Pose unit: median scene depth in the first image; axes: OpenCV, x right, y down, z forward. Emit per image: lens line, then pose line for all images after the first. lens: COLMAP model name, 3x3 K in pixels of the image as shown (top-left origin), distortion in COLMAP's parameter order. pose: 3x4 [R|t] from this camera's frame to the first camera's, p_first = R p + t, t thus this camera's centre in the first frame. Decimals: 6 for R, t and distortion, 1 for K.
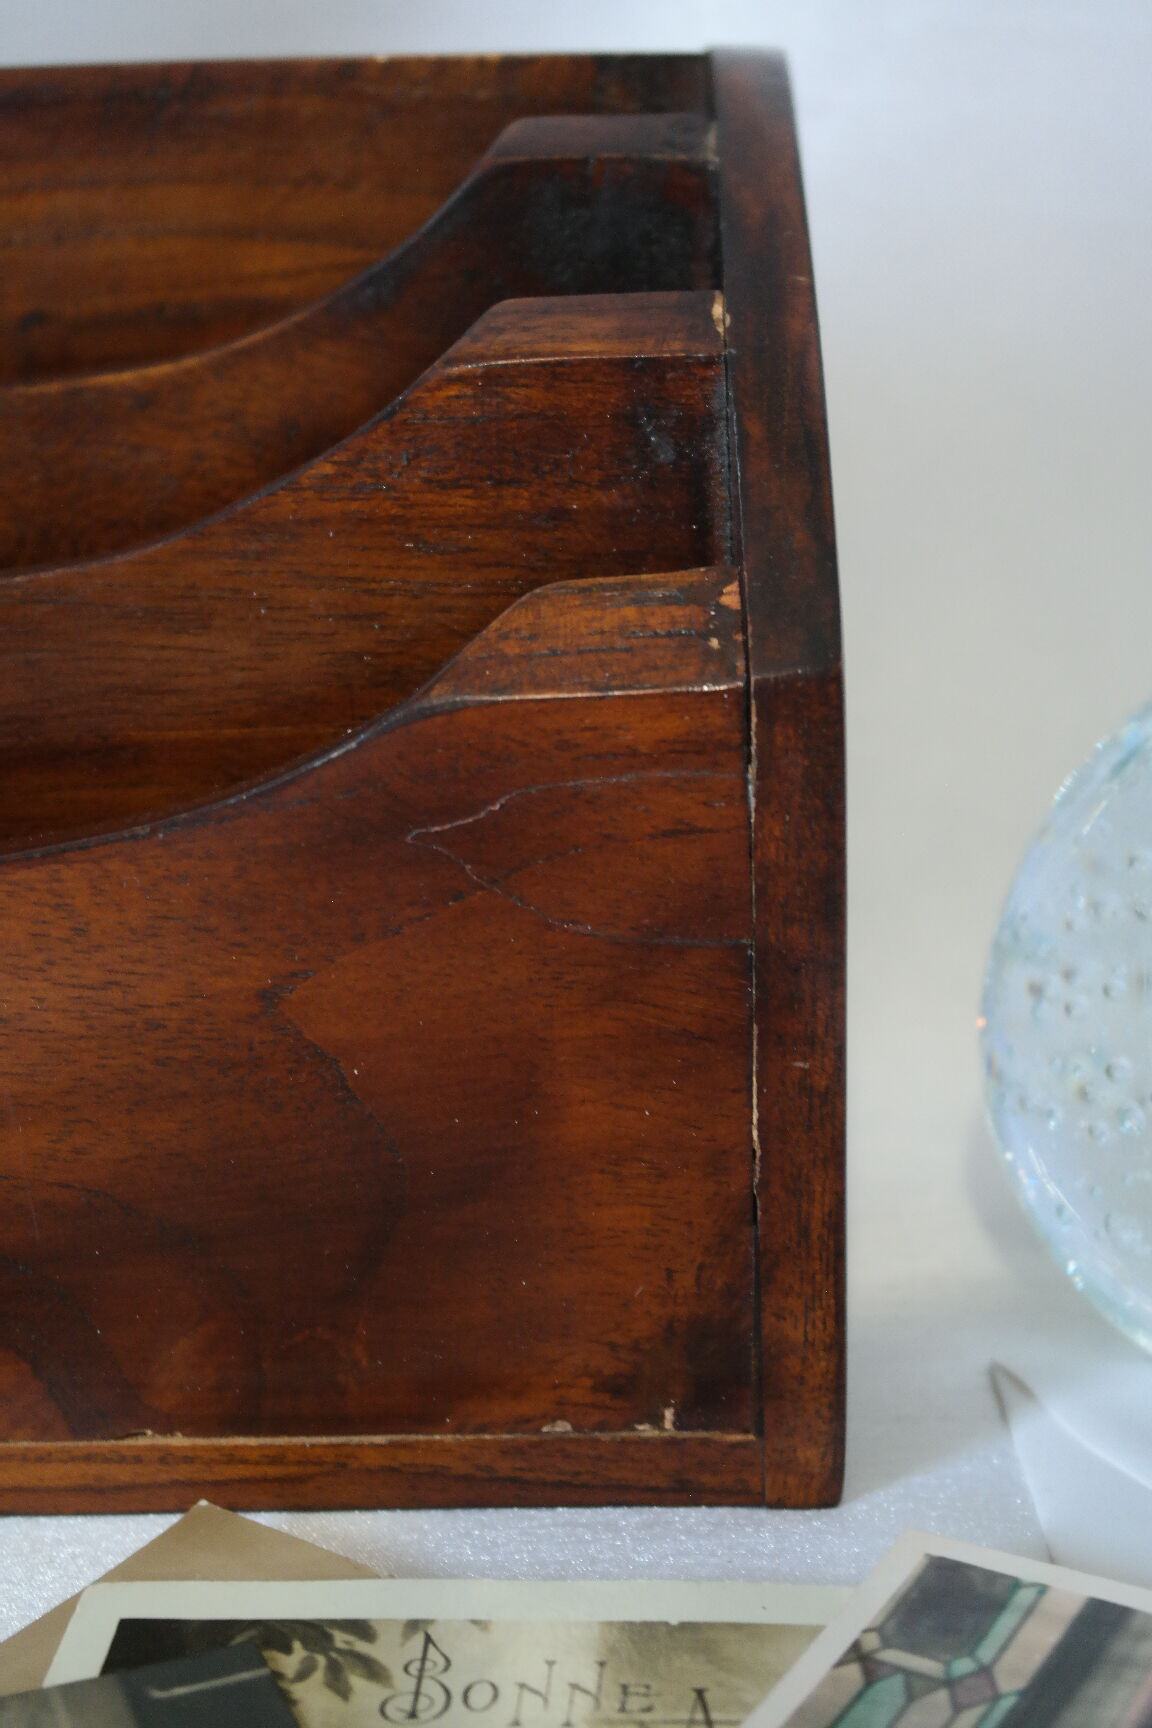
lens RADIAL K [[2727.8, 0, 585.7], [0, 2727.8, 905.9], [0, 0, 1]] dist [-0.028117, 0.000000]
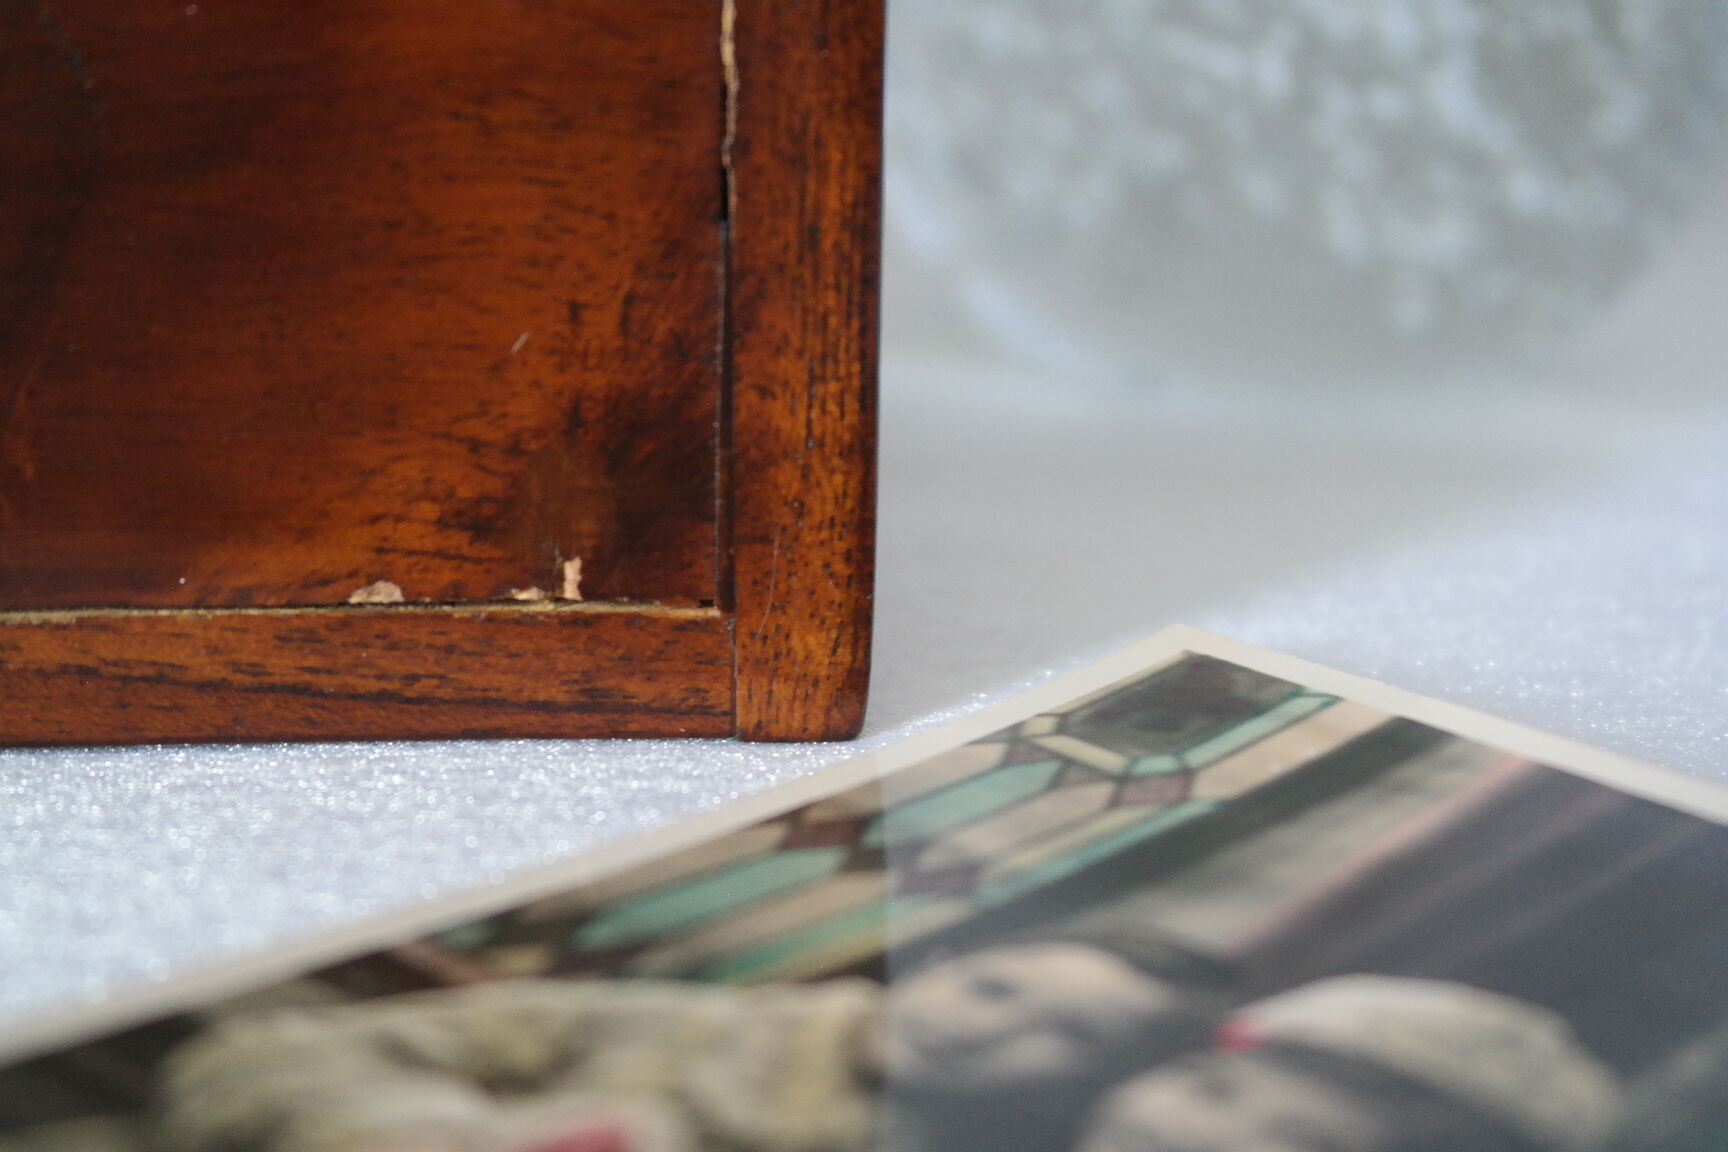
lens RADIAL K [[2727.8, 0, 870.8], [0, 2727.8, 582.4], [0, 0, 1]] dist [-0.028117, 0.000000]
pose [[0.990281, 0.006556, 0.138926, 0.013020], [-0.008067, 0.999914, 0.010314, 0.183092], [-0.138846, -0.011335, 0.990249, 0.418394]]
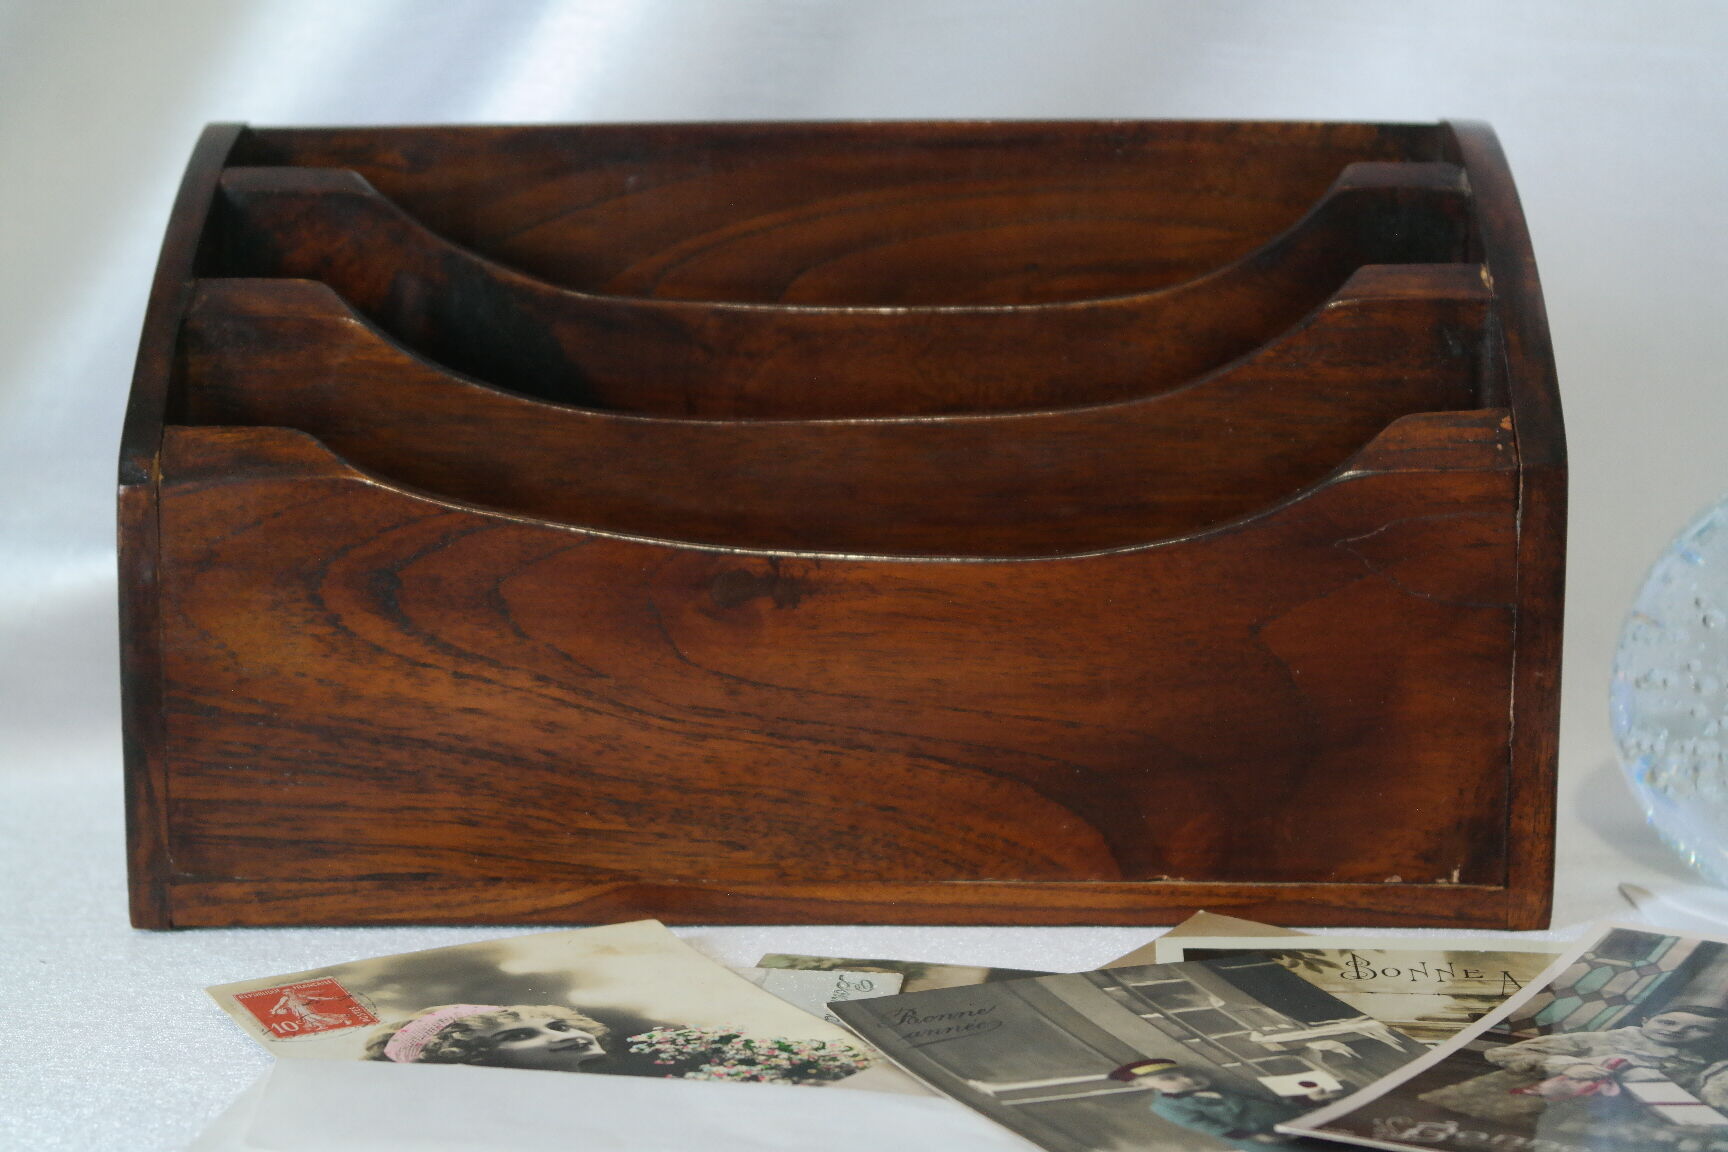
lens RADIAL K [[3356.1, 0, 851.0], [0, 3356.1, 588.3], [0, 0, 1]] dist [0.072960, 0.000000]
pose [[0.999522, 0.029063, 0.010549, -0.401143], [-0.027646, 0.992871, -0.115945, 0.269540], [-0.013843, 0.115598, 0.993200, -1.239160]]
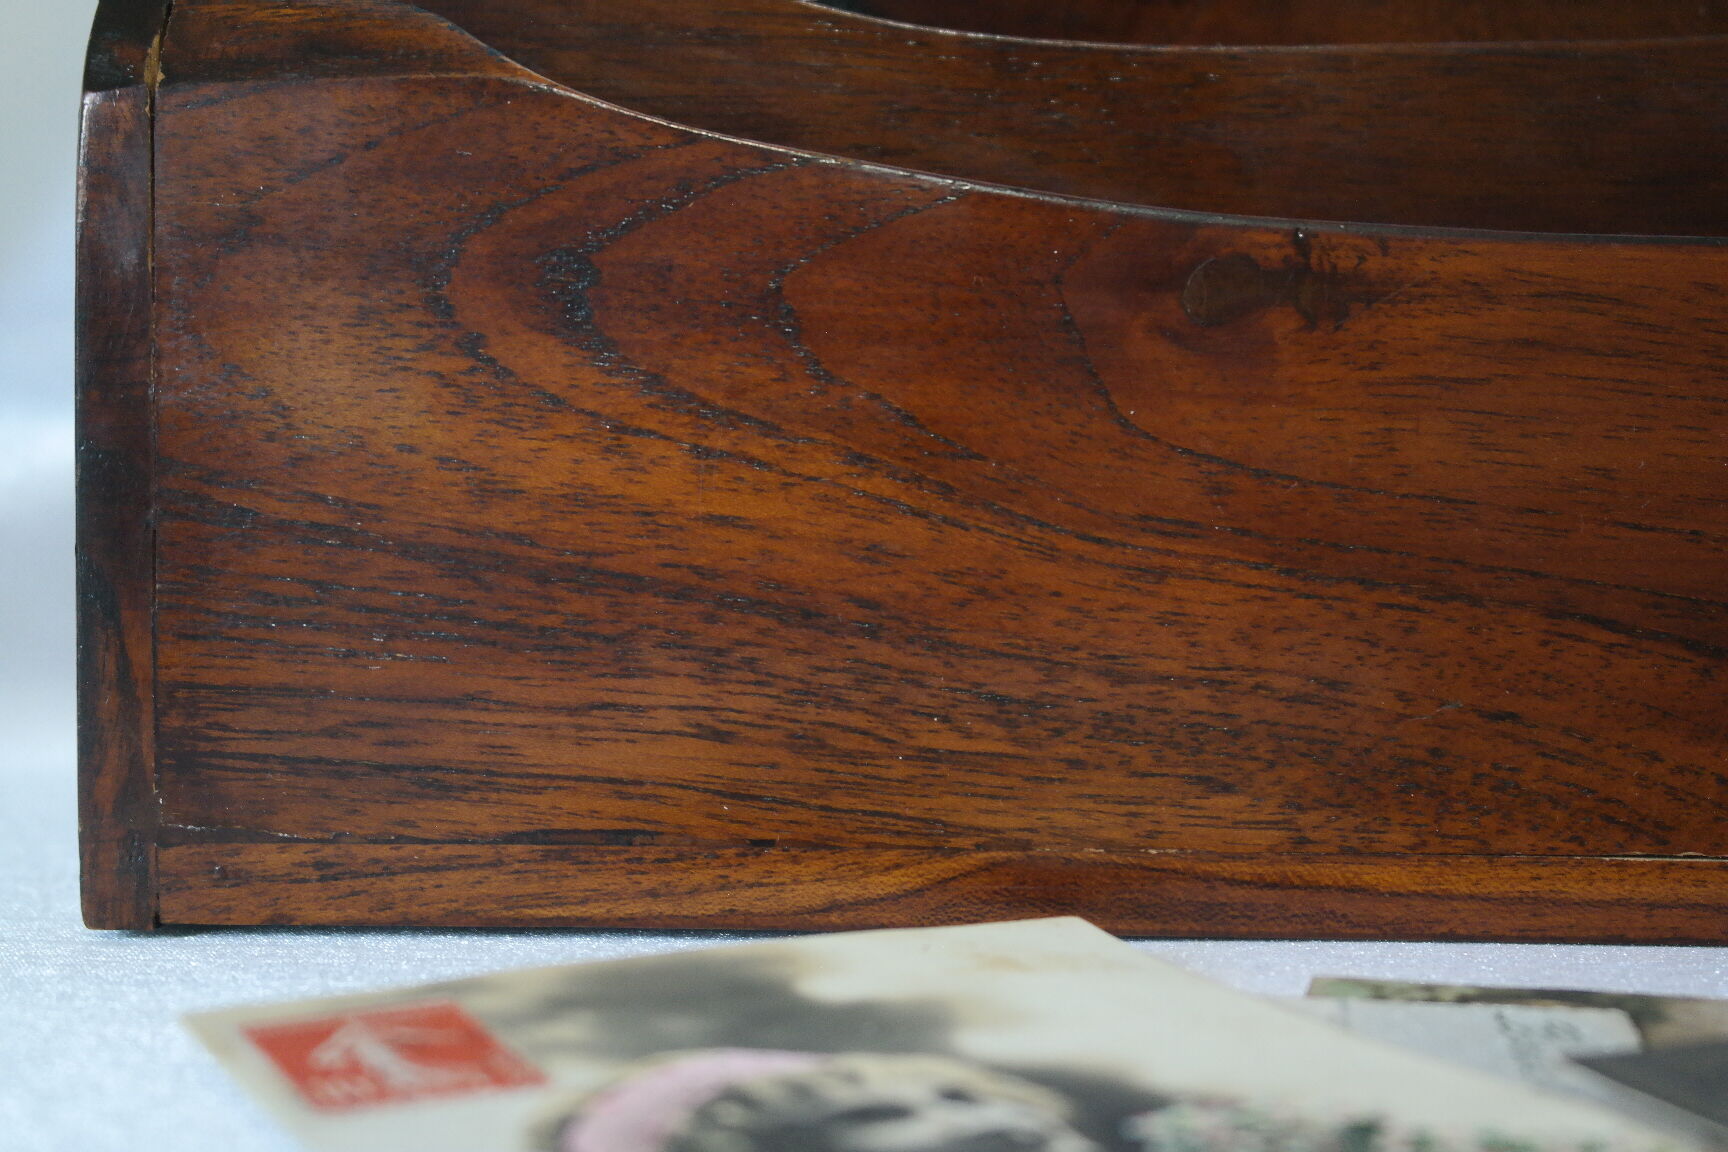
lens RADIAL K [[2727.8, 0, 869.4], [0, 2727.8, 574.2], [0, 0, 1]] dist [-0.028117, 0.000000]
pose [[0.999165, 0.040837, -0.001234, -0.573778], [-0.040189, 0.976964, -0.209584, 0.317162], [-0.007354, 0.209459, 0.977790, 0.048327]]
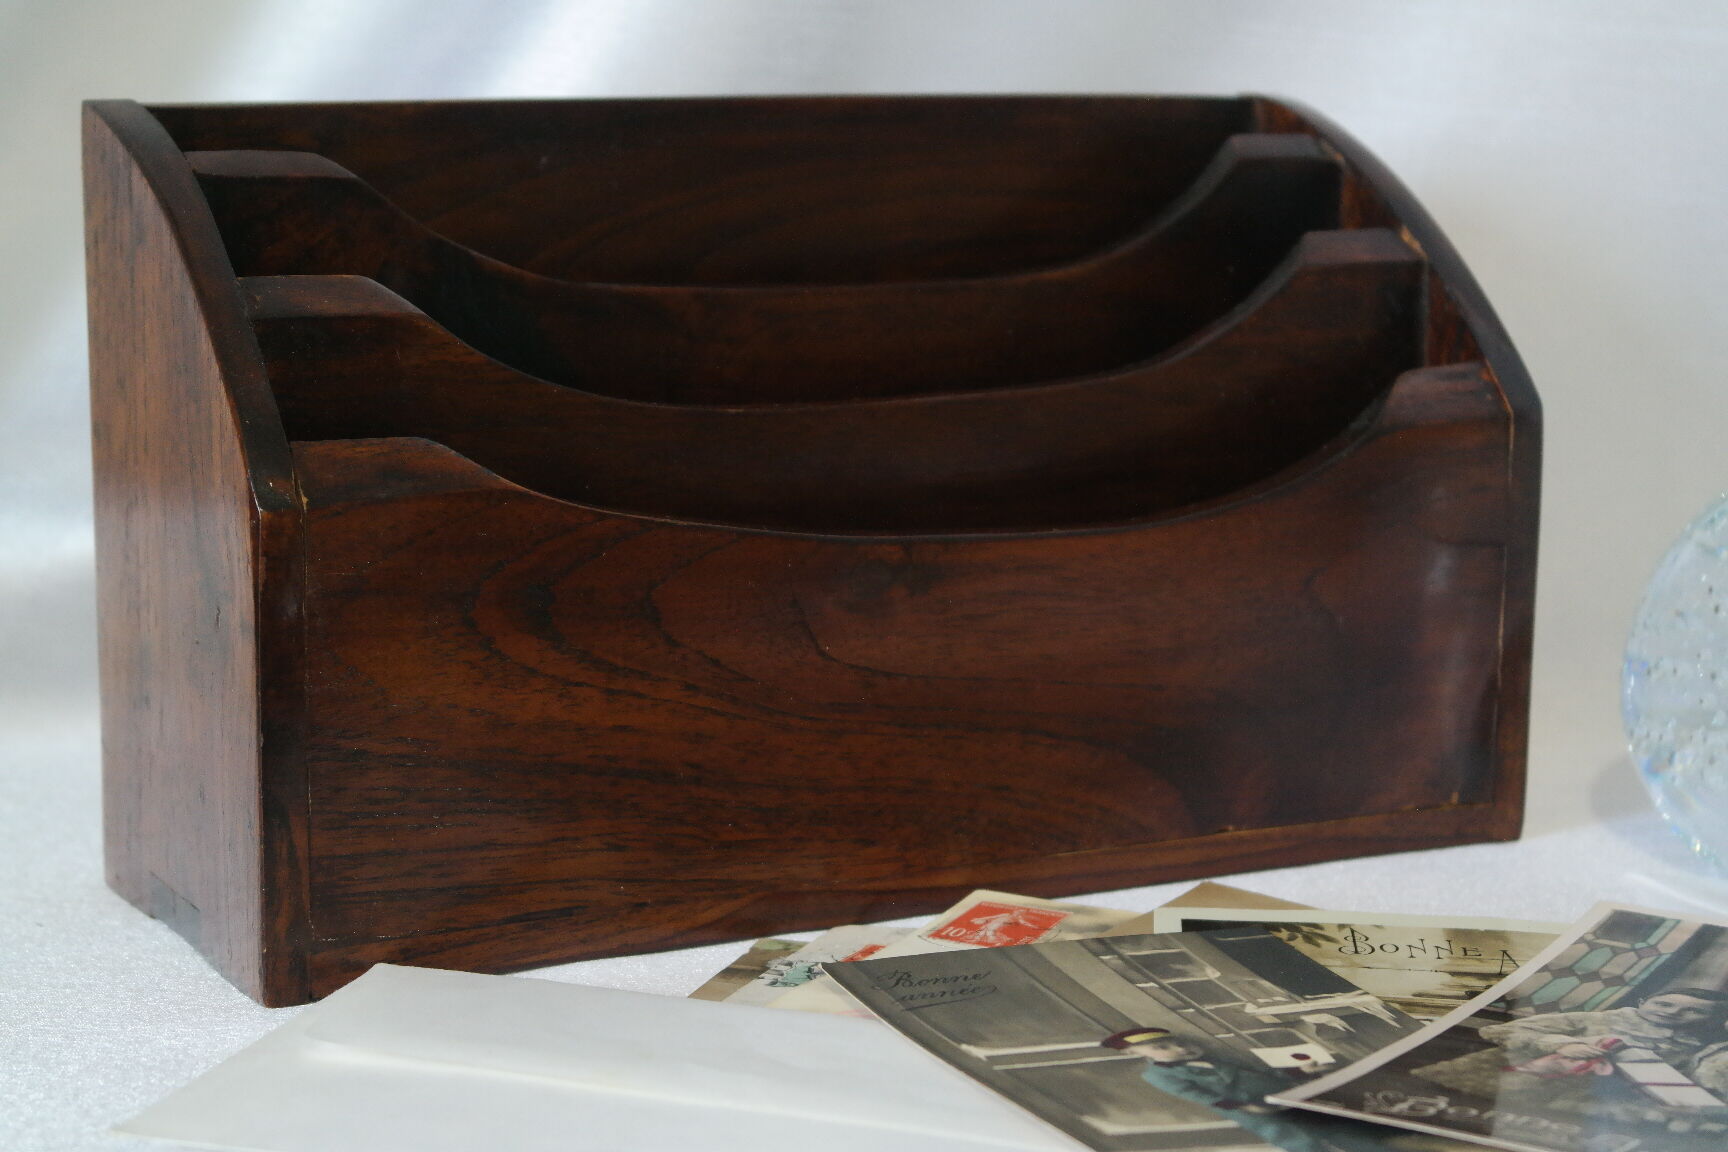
lens RADIAL K [[3356.1, 0, 849.7], [0, 3356.1, 583.2], [0, 0, 1]] dist [0.072960, 0.000000]
pose [[0.874797, -0.041823, 0.482681, -1.507744], [0.096799, 0.991268, -0.089545, 0.209928], [-0.474721, 0.125057, 0.871206, -0.911601]]
